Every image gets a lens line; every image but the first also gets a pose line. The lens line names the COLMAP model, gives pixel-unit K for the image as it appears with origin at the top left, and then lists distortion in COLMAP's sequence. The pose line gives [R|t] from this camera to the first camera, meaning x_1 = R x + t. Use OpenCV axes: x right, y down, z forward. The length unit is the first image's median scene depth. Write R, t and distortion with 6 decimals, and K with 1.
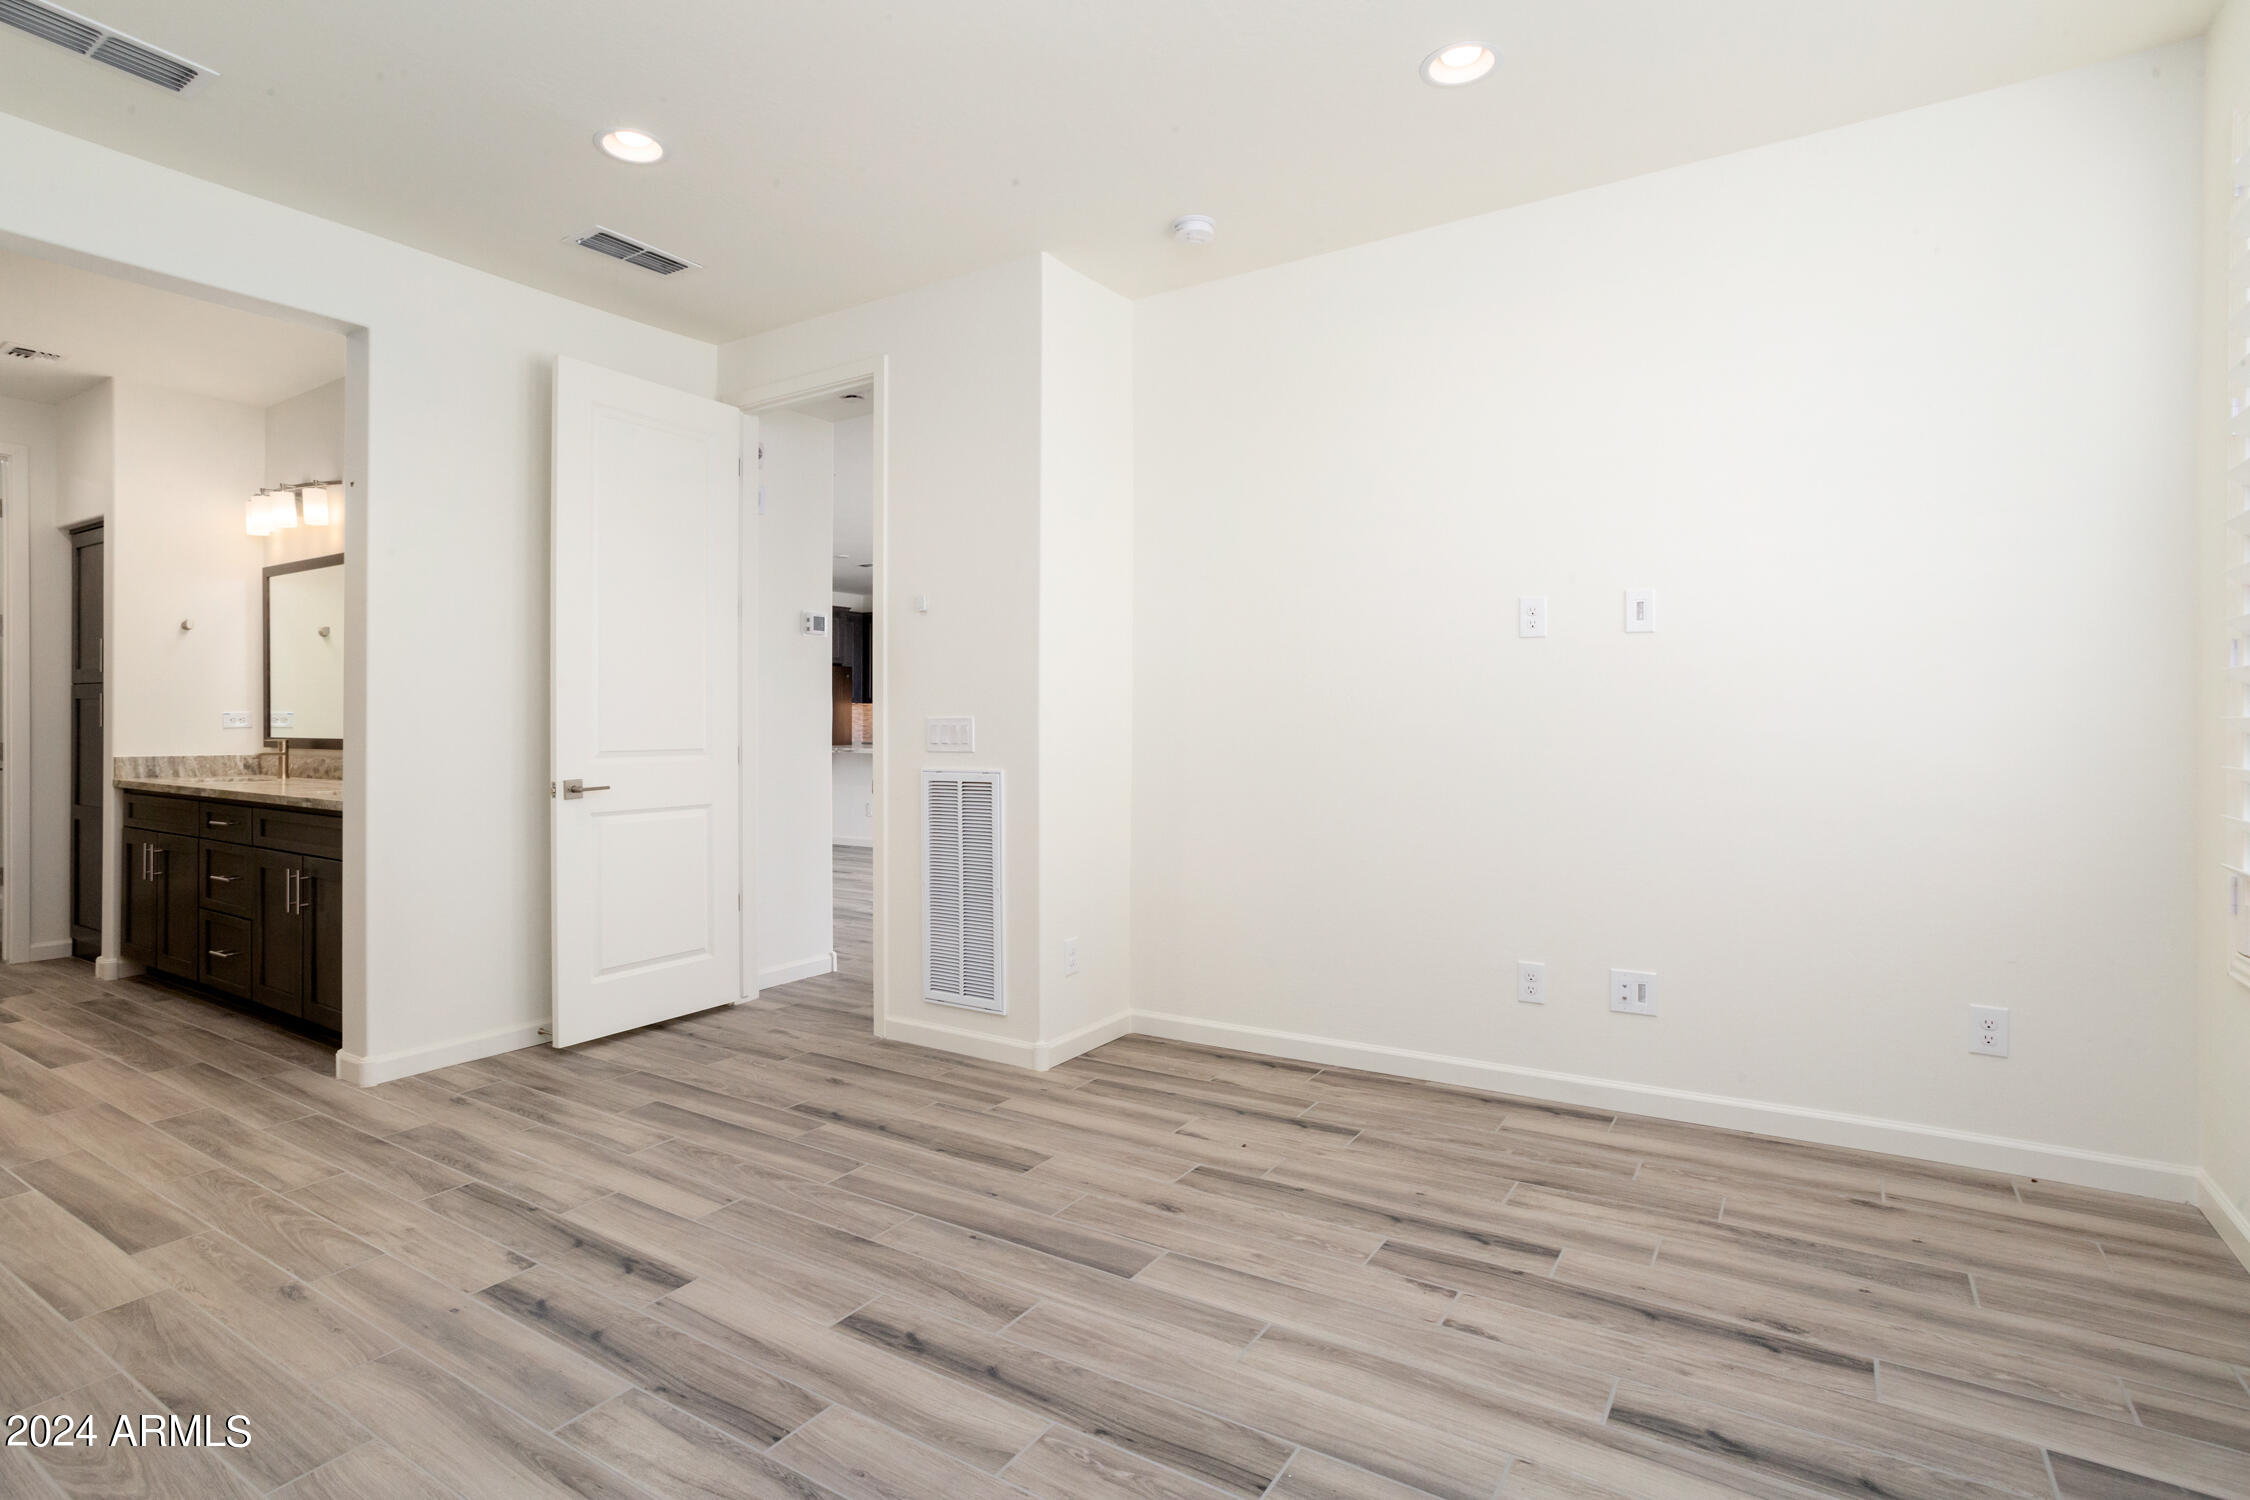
lens RADIAL K [[1110.7, 0, 1125.2], [0, 1110.7, 719.5], [0, 0, 1]] dist [-0.047382, 0.022195]
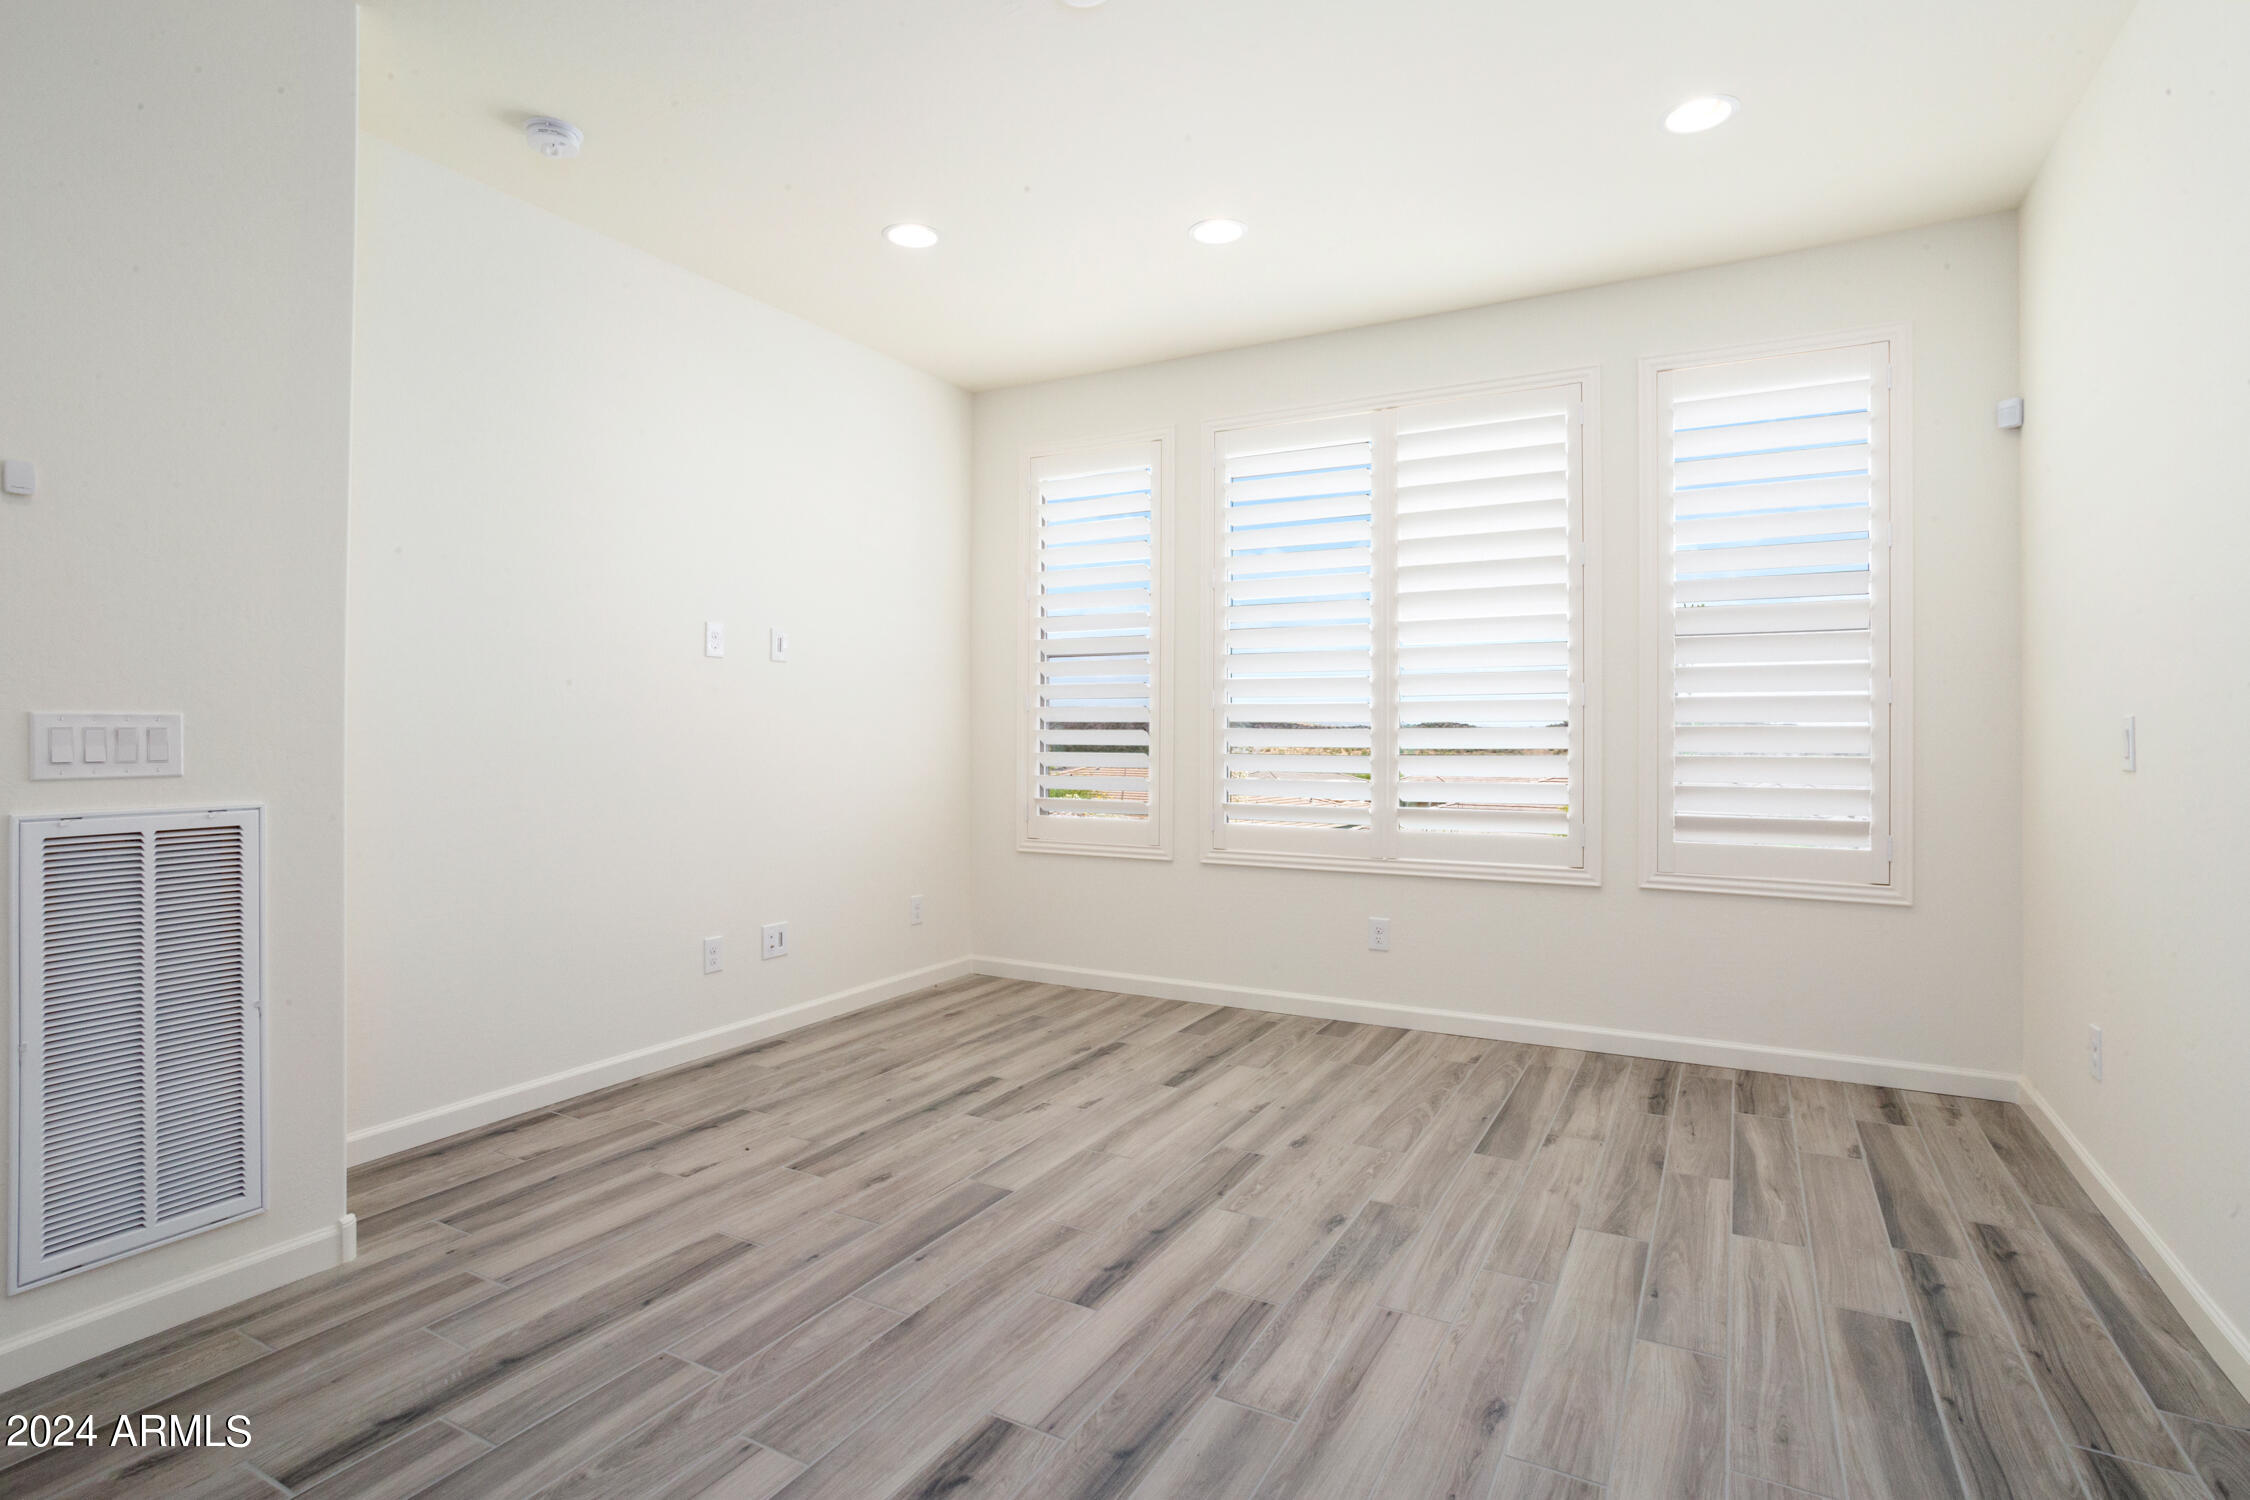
lens RADIAL K [[1104.5, 0, 1110.4], [0, 1104.5, 734.0], [0, 0, 1]] dist [-0.056260, 0.032466]
pose [[-0.049249, 0.004255, 0.998777, -1.105987], [-0.004043, 0.999982, -0.004460, 0.014432], [-0.998778, -0.004258, -0.049231, 0.884617]]
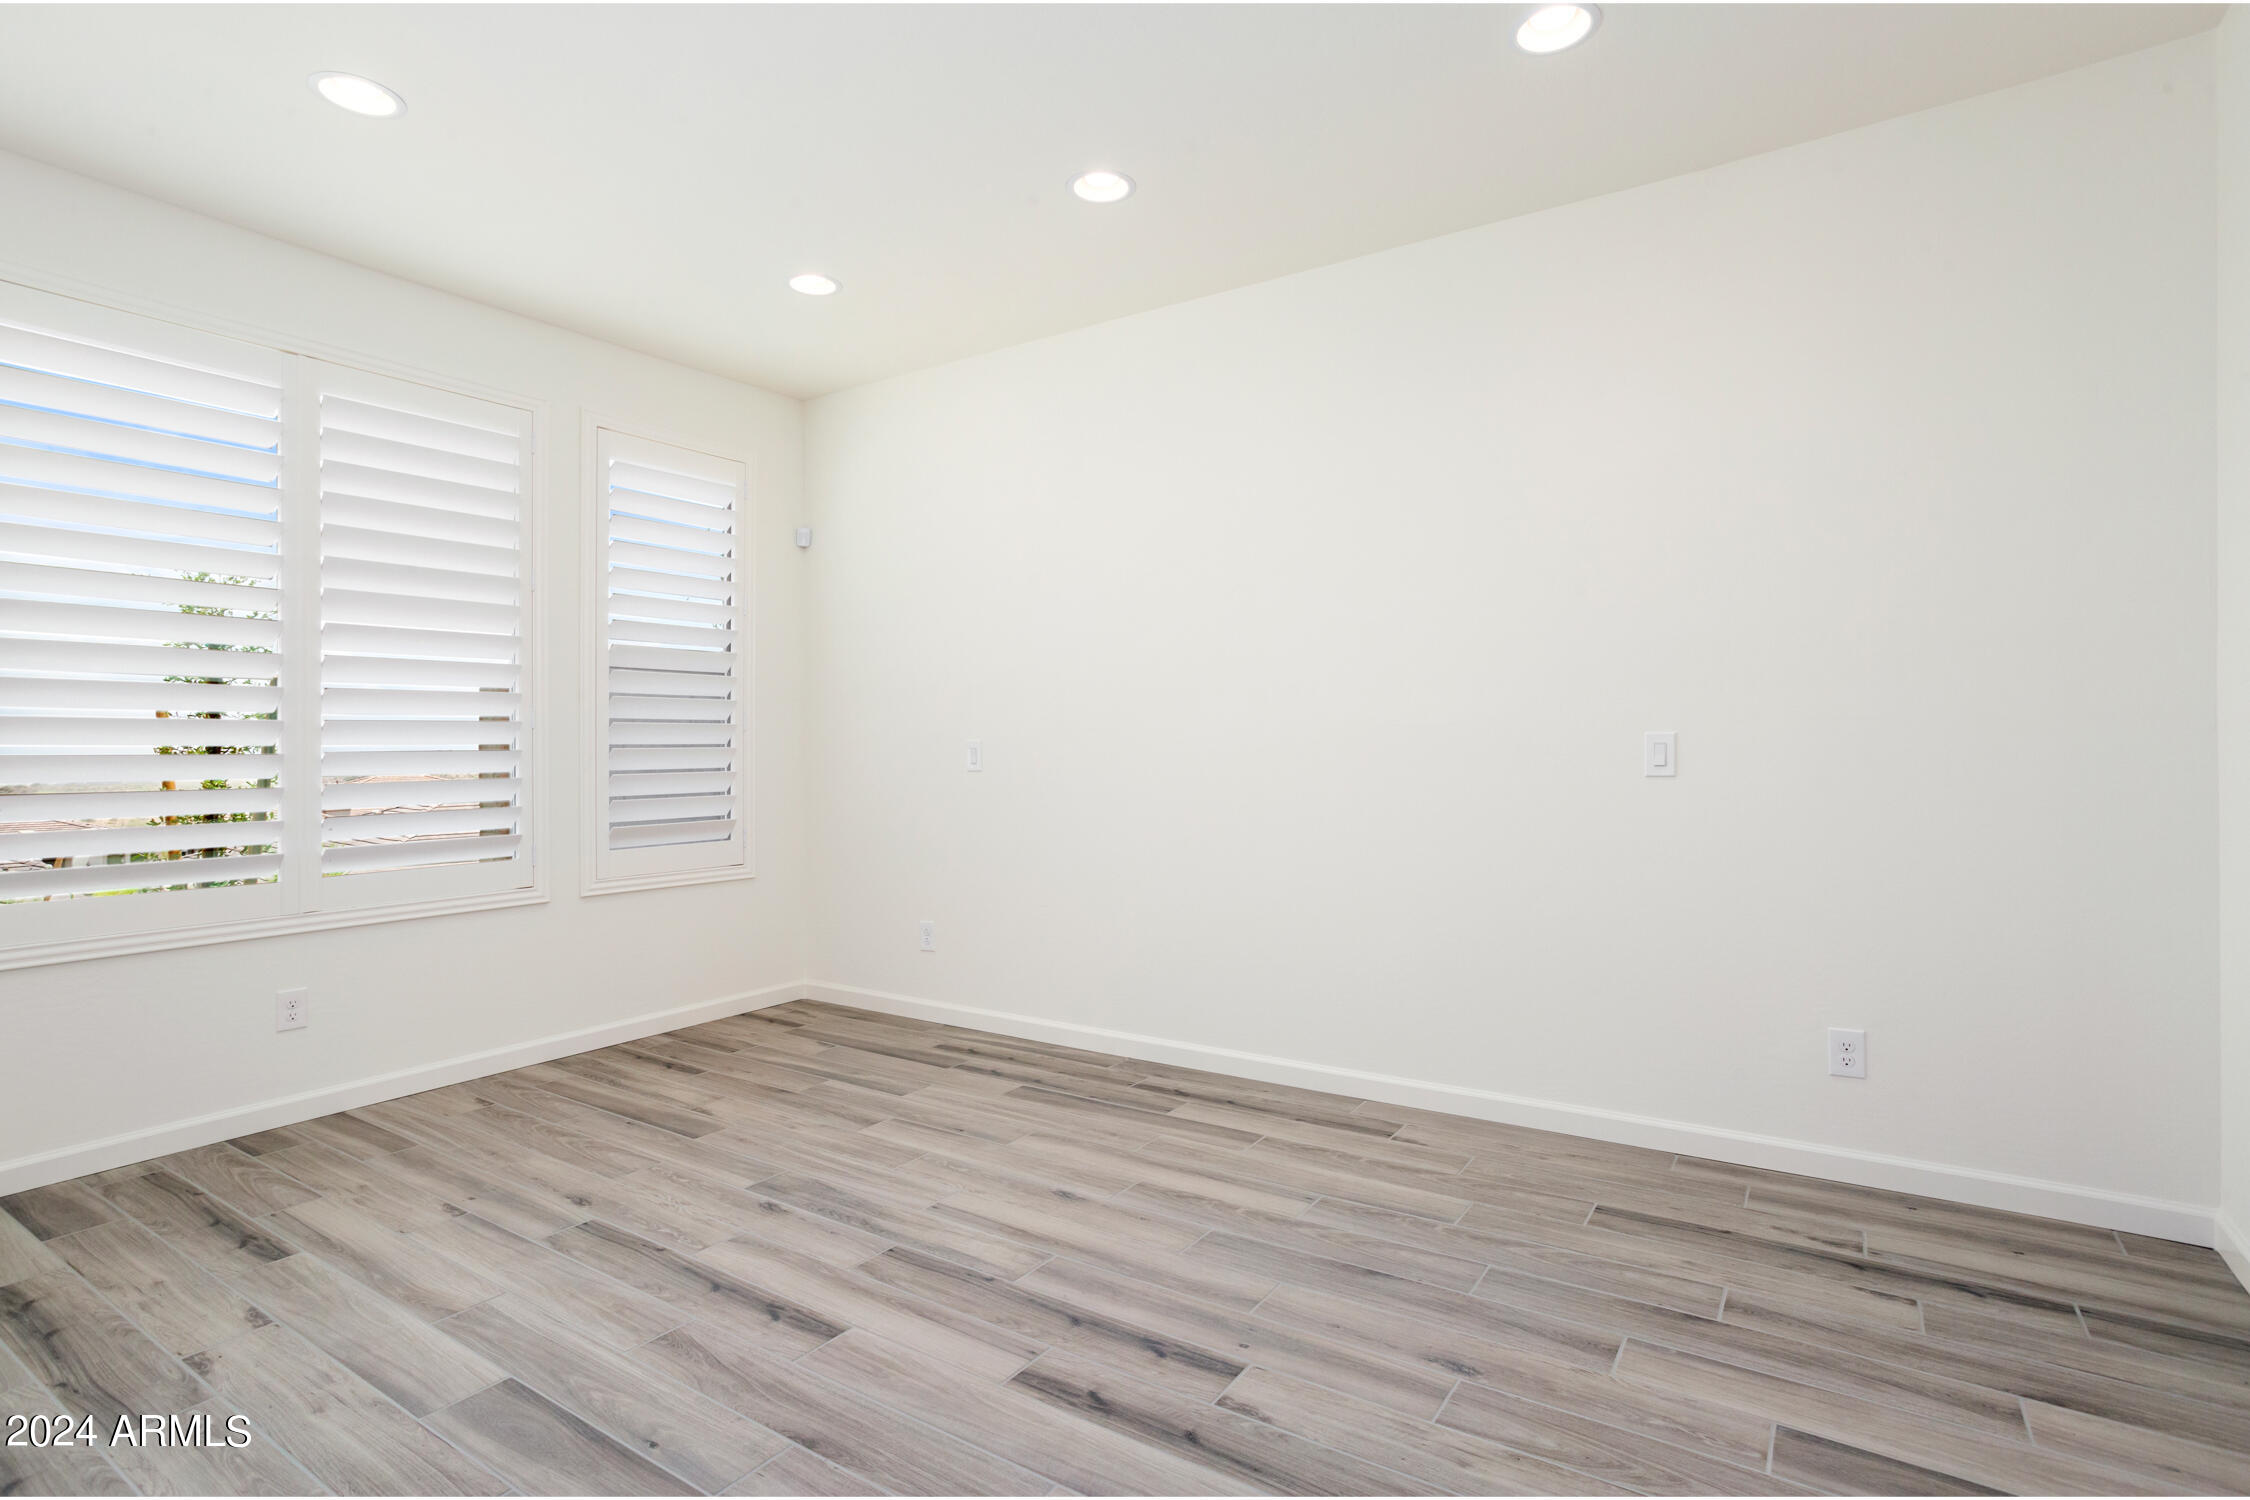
lens RADIAL K [[1120.5, 0, 1130.9], [0, 1120.5, 726.9], [0, 0, 1]] dist [-0.050411, 0.032107]
pose [[-0.999612, 0.018370, 0.020918, -0.479849], [0.017925, 0.999613, -0.021286, 0.016394], [-0.021301, -0.020902, -0.999555, 1.737554]]
